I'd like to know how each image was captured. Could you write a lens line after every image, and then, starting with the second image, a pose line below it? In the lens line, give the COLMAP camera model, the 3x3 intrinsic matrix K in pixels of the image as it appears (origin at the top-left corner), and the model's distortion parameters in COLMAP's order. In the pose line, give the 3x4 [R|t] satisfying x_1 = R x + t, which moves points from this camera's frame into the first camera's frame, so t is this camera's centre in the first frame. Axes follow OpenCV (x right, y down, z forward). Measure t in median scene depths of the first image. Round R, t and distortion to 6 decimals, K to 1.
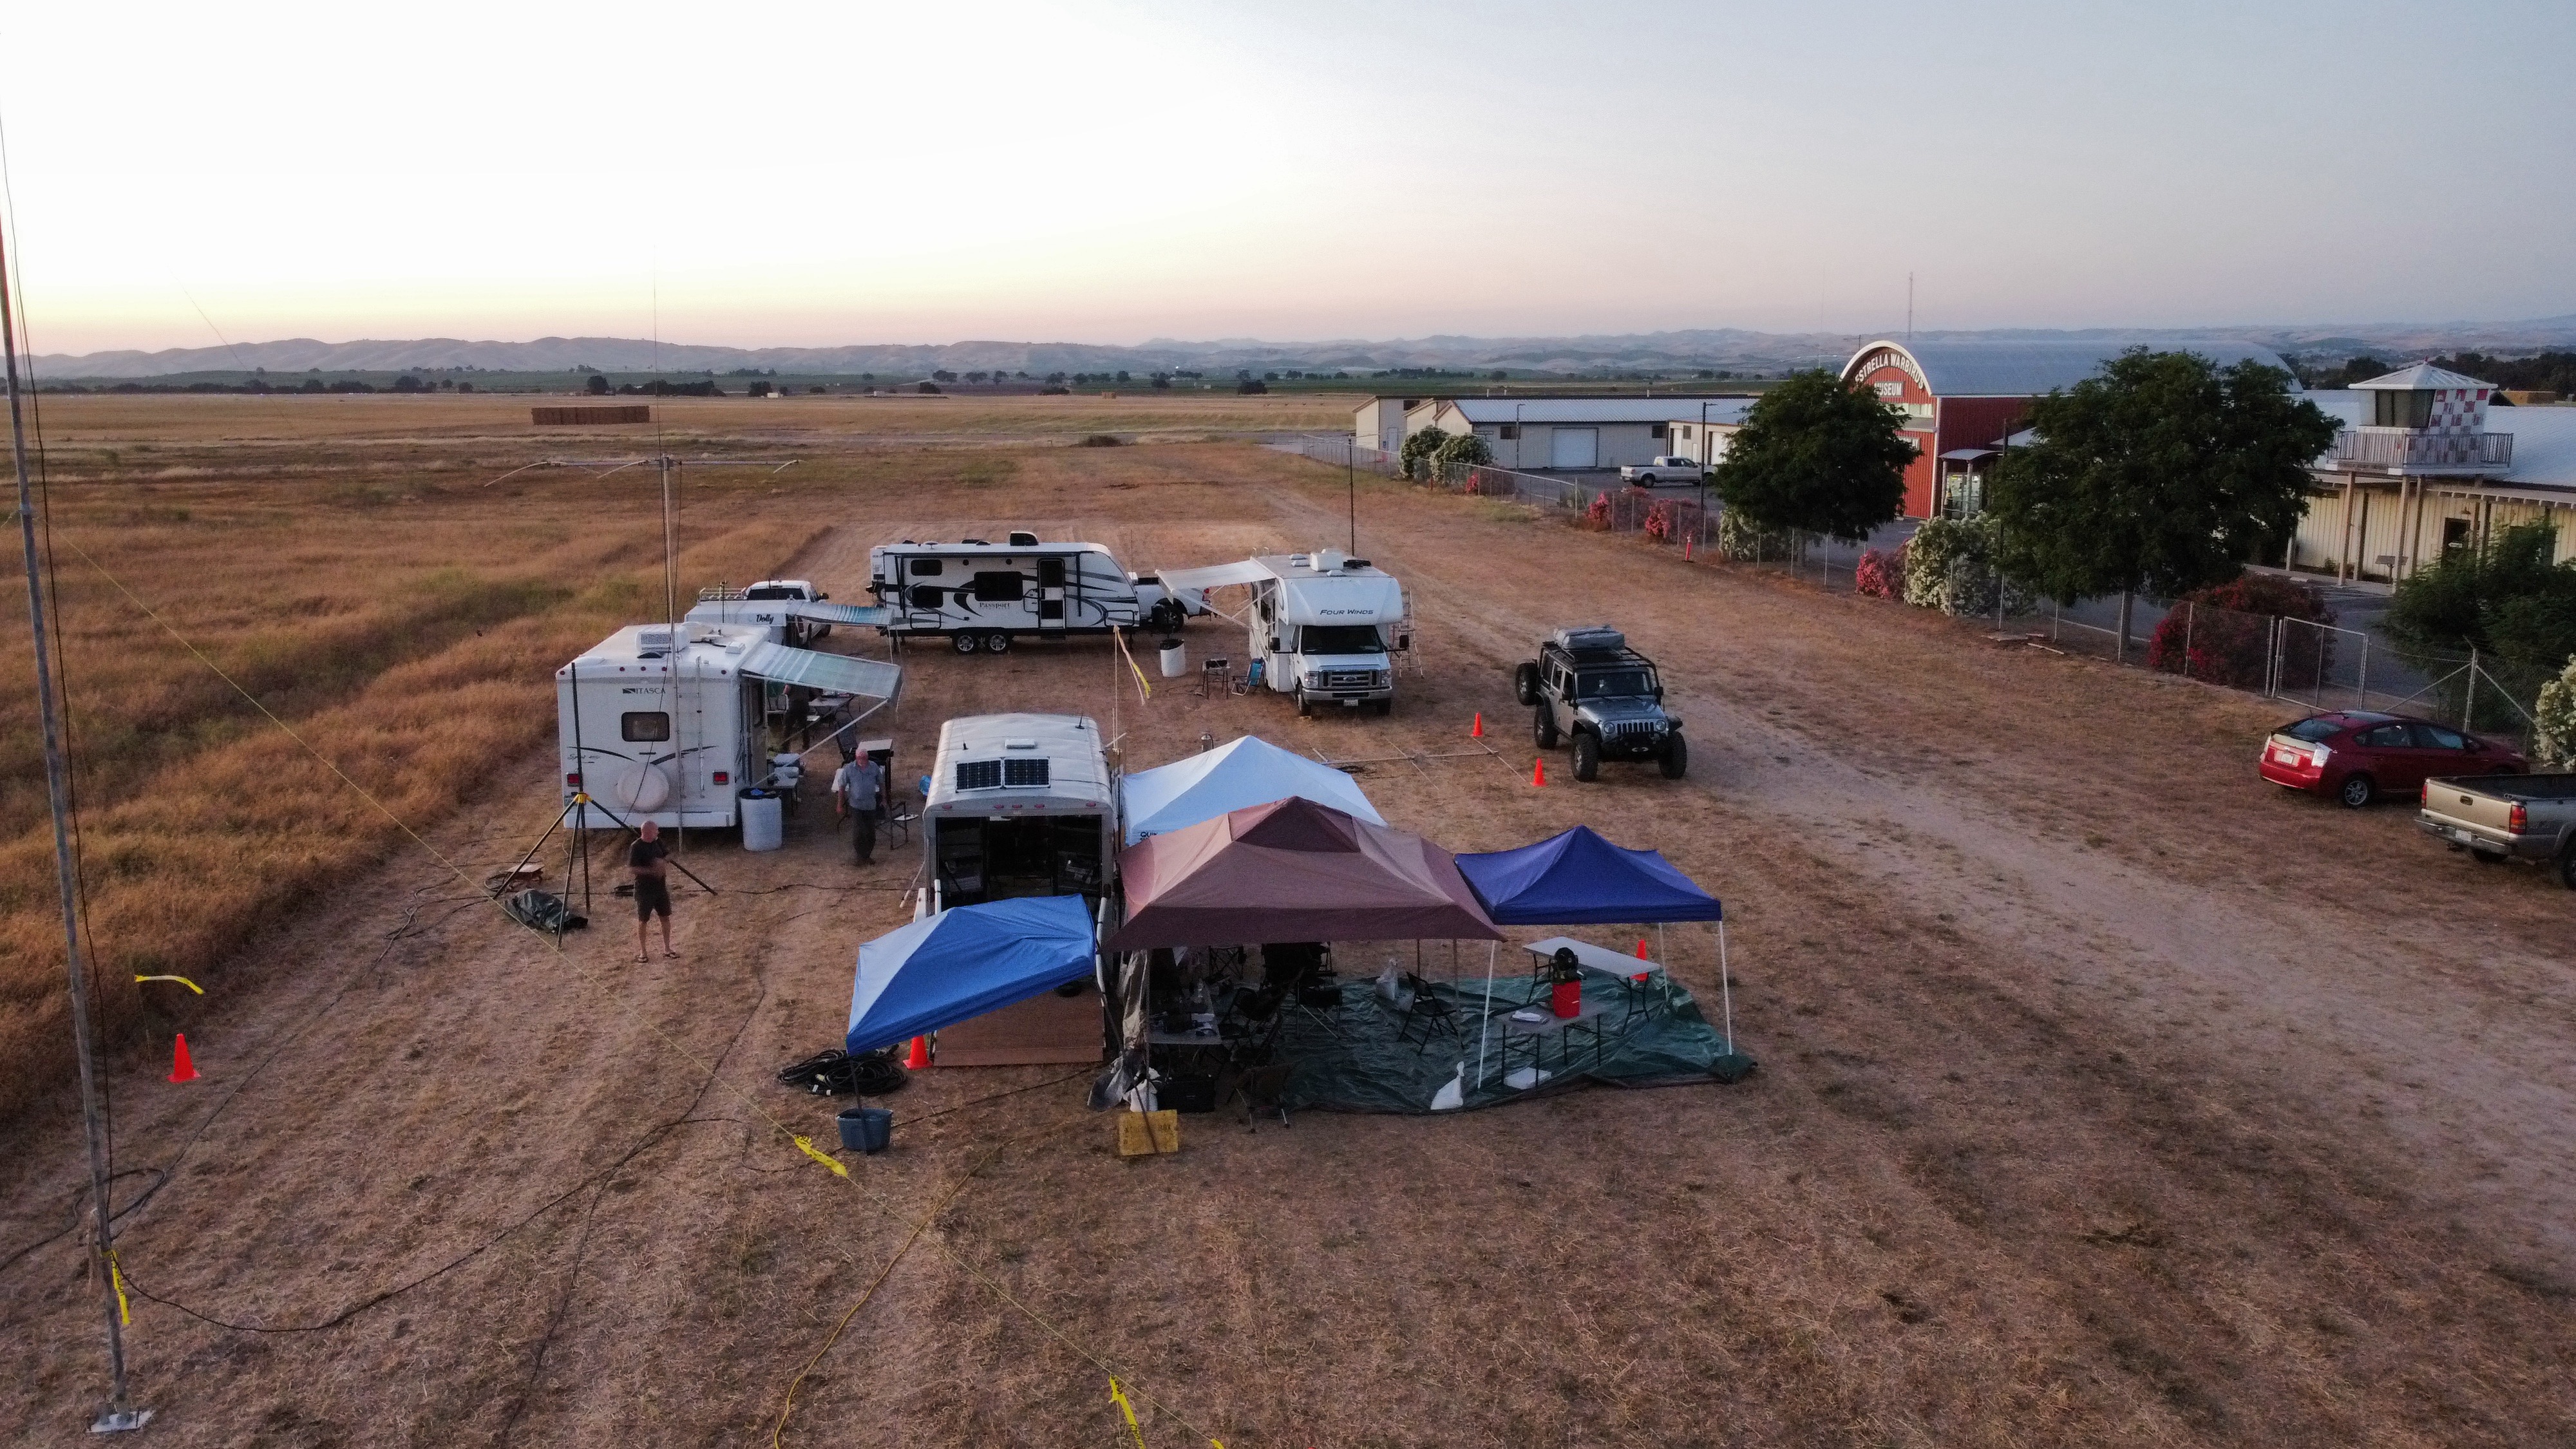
lens RADIAL K [[1941.7, 0, 1284.7], [0, 1941.7, 728.0], [0, 0, 1]] dist [0.005799, -0.008346]
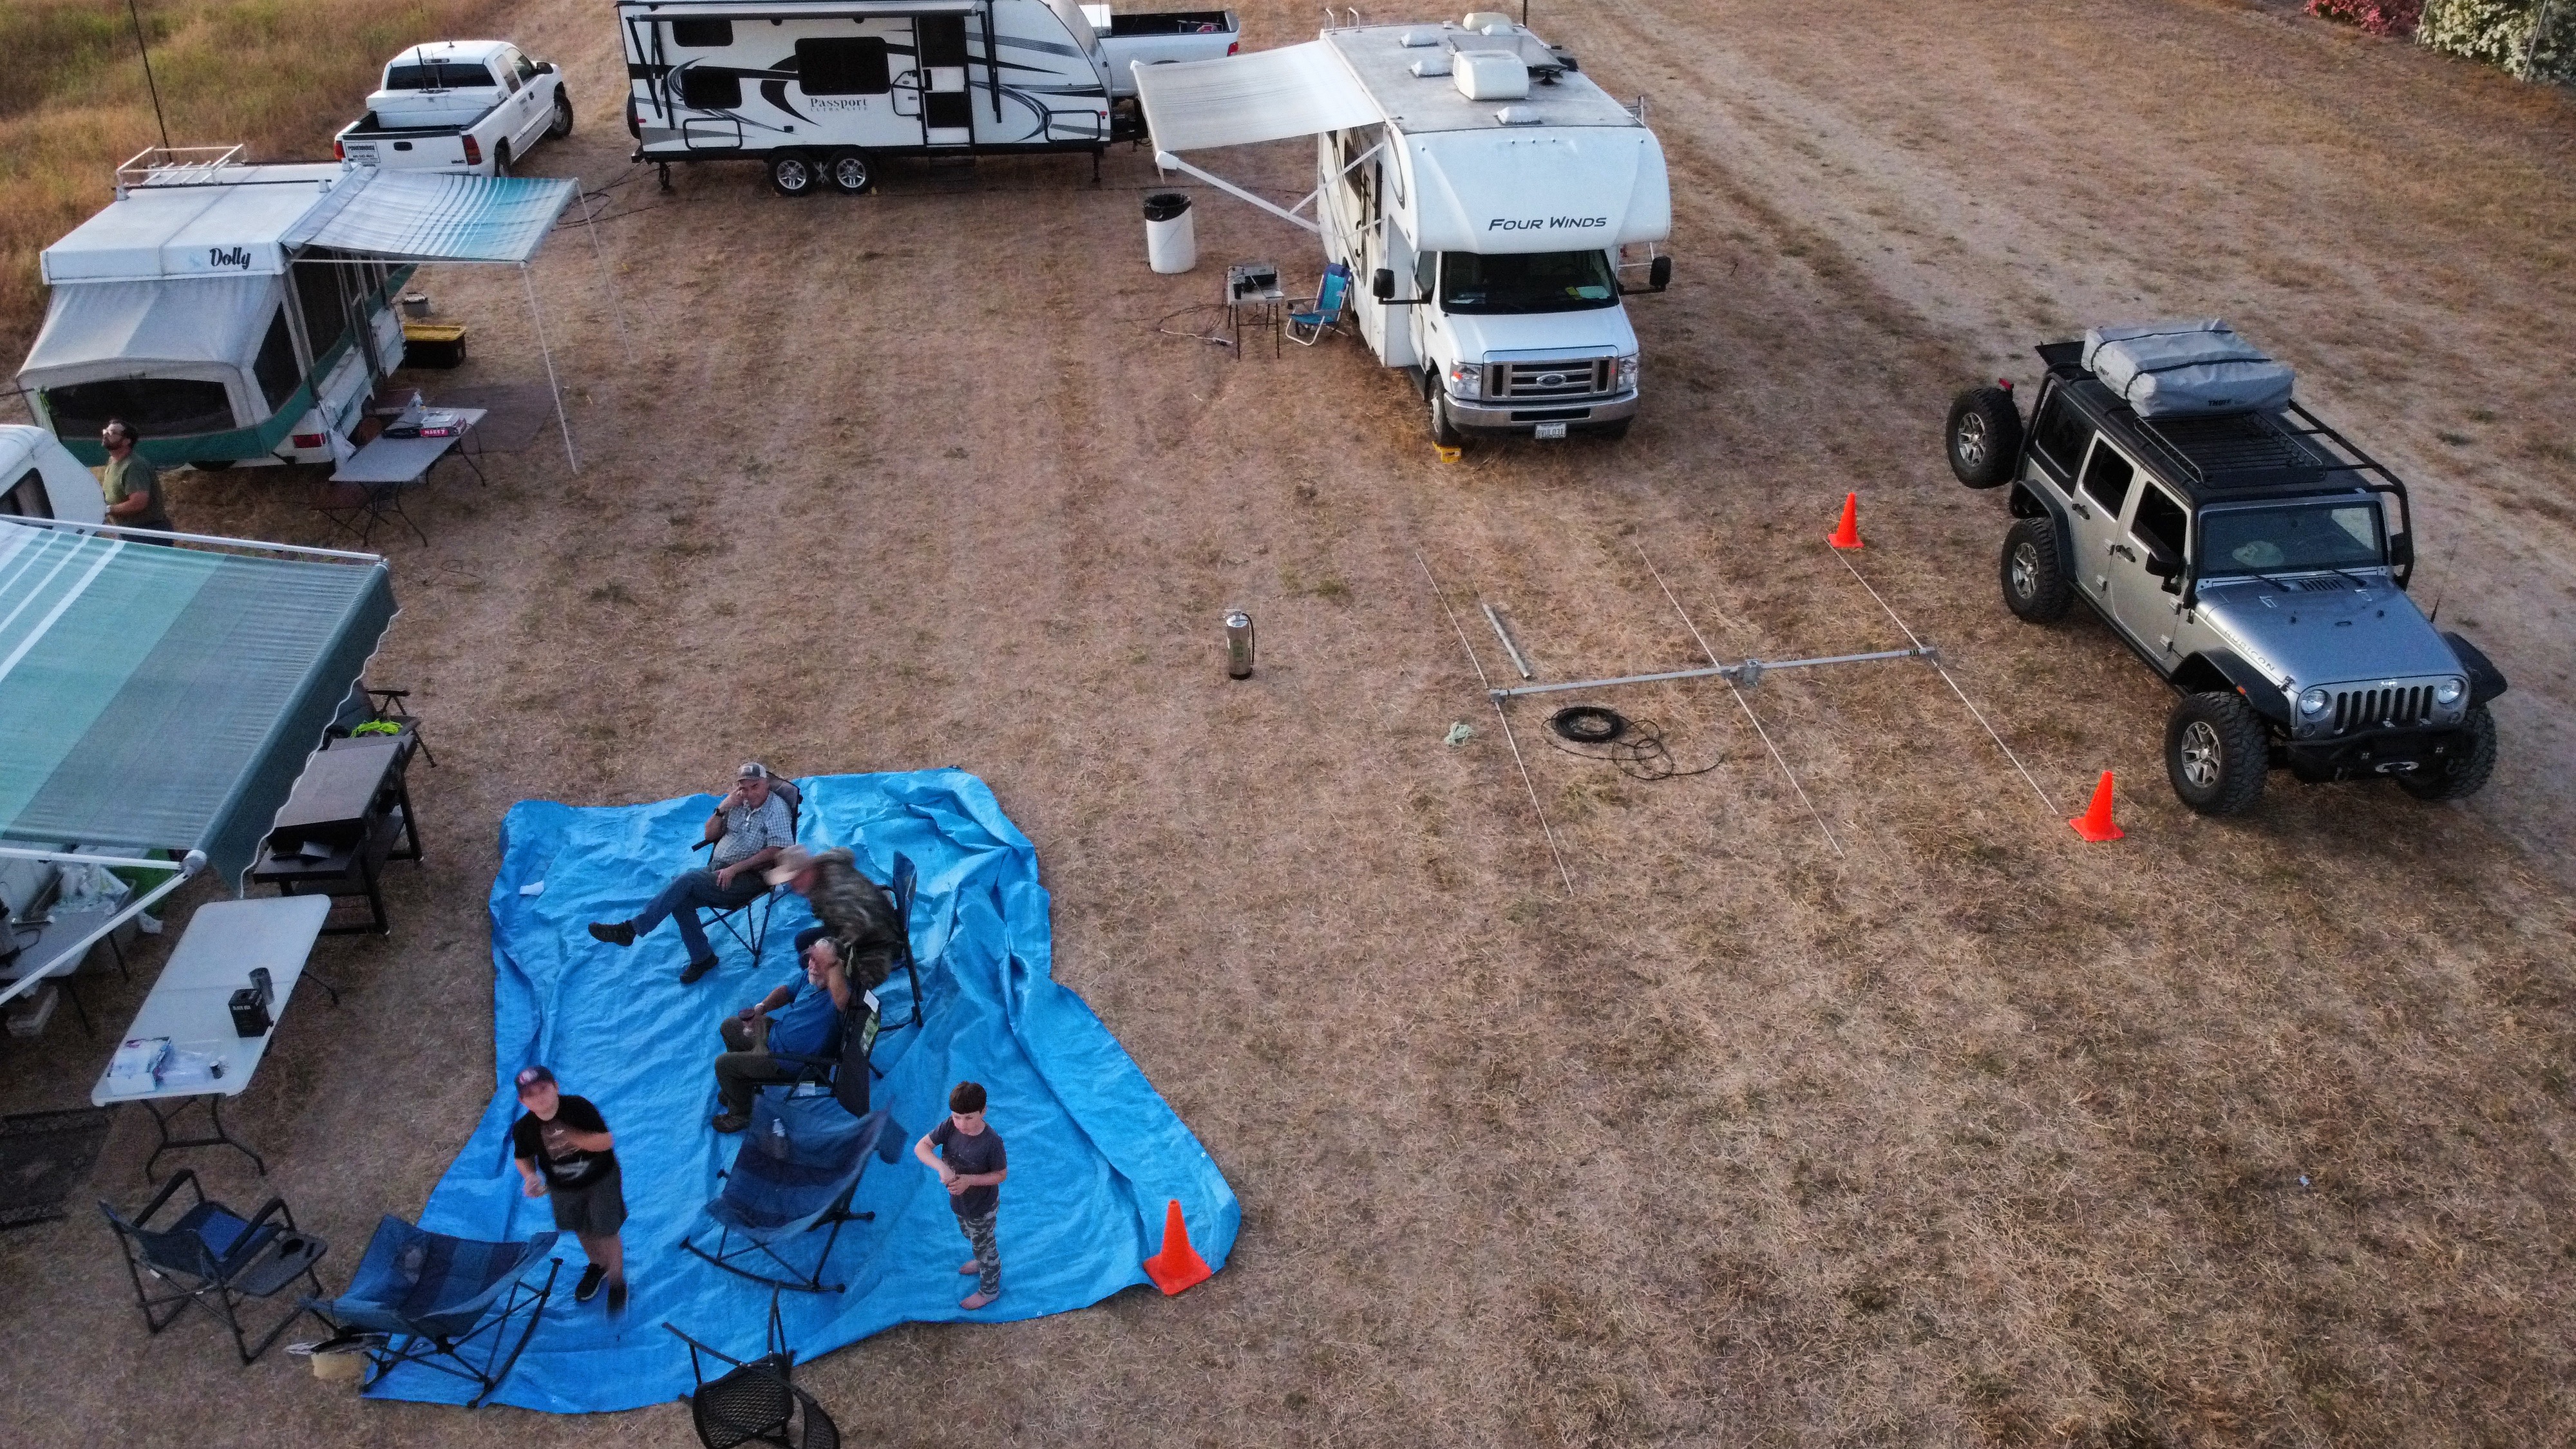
lens RADIAL K [[1941.7, 0, 1287.5], [0, 1941.7, 727.7], [0, 0, 1]] dist [0.005799, -0.008346]
pose [[0.999889, 0.005060, -0.014006, -0.021097], [0.000034, 0.939726, 0.341929, -0.103420], [0.014892, -0.341891, 0.939622, 0.537943]]
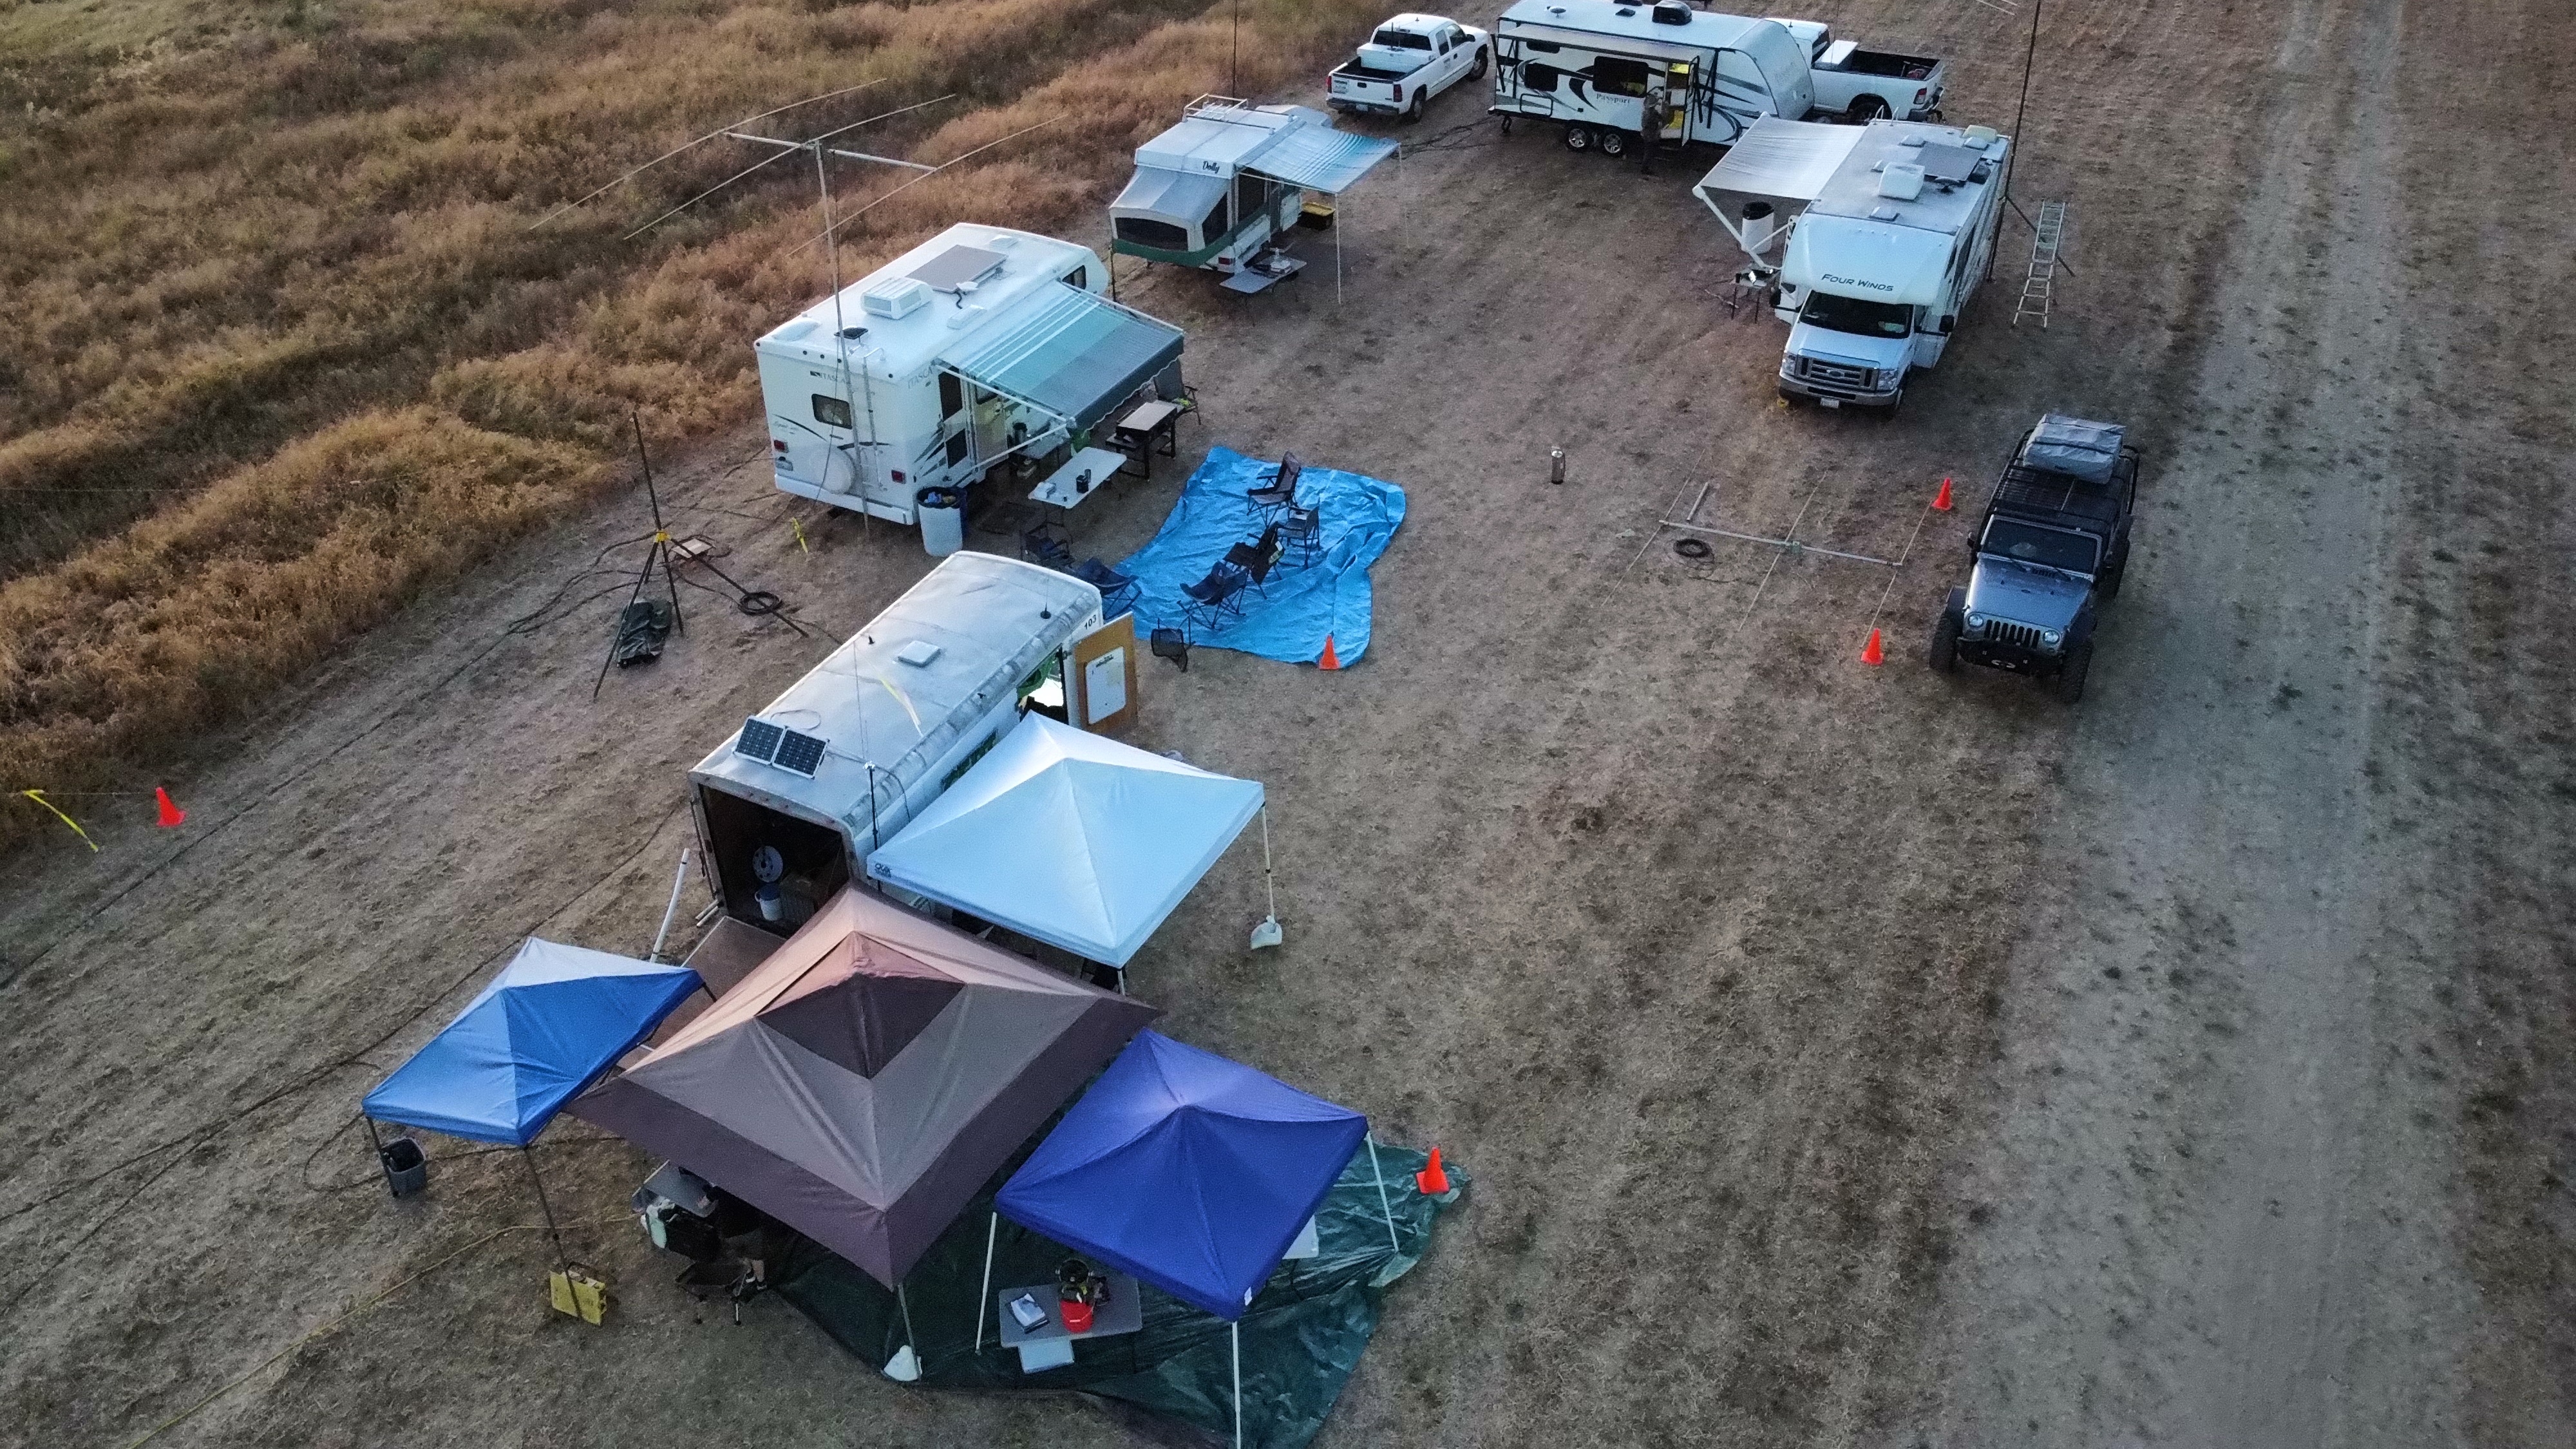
lens RADIAL K [[1941.7, 0, 1286.6], [0, 1941.7, 723.8], [0, 0, 1]] dist [0.005799, -0.008346]
pose [[0.827383, 0.316495, -0.463971, 0.253911], [-0.092099, 0.891376, 0.443810, -0.222420], [0.554036, -0.324469, 0.766658, 0.236949]]
